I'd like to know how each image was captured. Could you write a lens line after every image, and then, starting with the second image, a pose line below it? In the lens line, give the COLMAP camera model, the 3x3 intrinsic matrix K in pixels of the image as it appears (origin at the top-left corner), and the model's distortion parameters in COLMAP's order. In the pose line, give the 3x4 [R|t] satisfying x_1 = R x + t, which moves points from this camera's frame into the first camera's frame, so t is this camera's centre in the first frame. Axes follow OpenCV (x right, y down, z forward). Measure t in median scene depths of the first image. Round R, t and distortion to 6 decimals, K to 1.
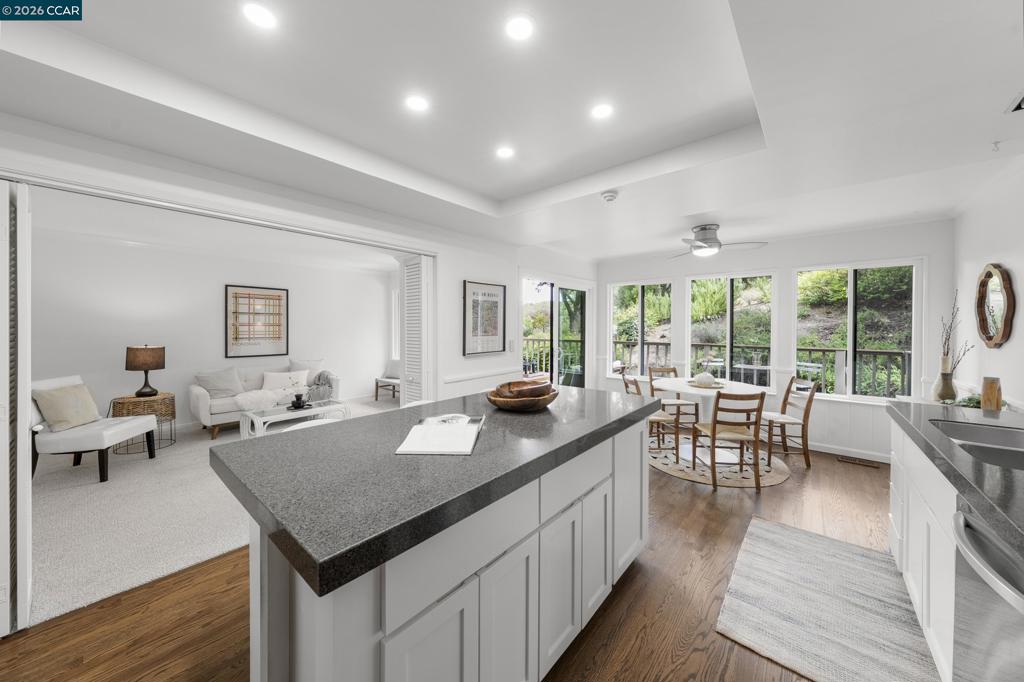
lens RADIAL K [[363.4, 0, 504.3], [0, 363.4, 332.7], [0, 0, 1]] dist [0.001465, 0.000173]
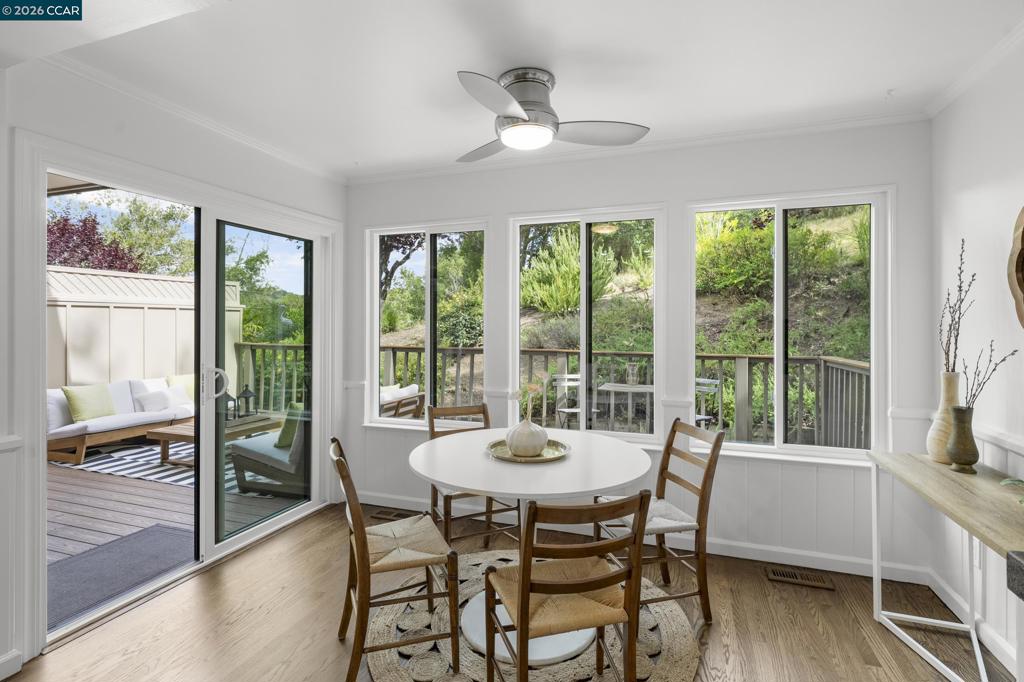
lens RADIAL K [[517.2, 0, 505.4], [0, 517.2, 325.3], [0, 0, 1]] dist [-0.000157, 0.000303]
pose [[0.934070, 0.002483, 0.357080, 0.228224], [0.003866, 0.999847, -0.017066, 0.006072], [-0.357068, 0.017321, 0.933918, 0.325579]]
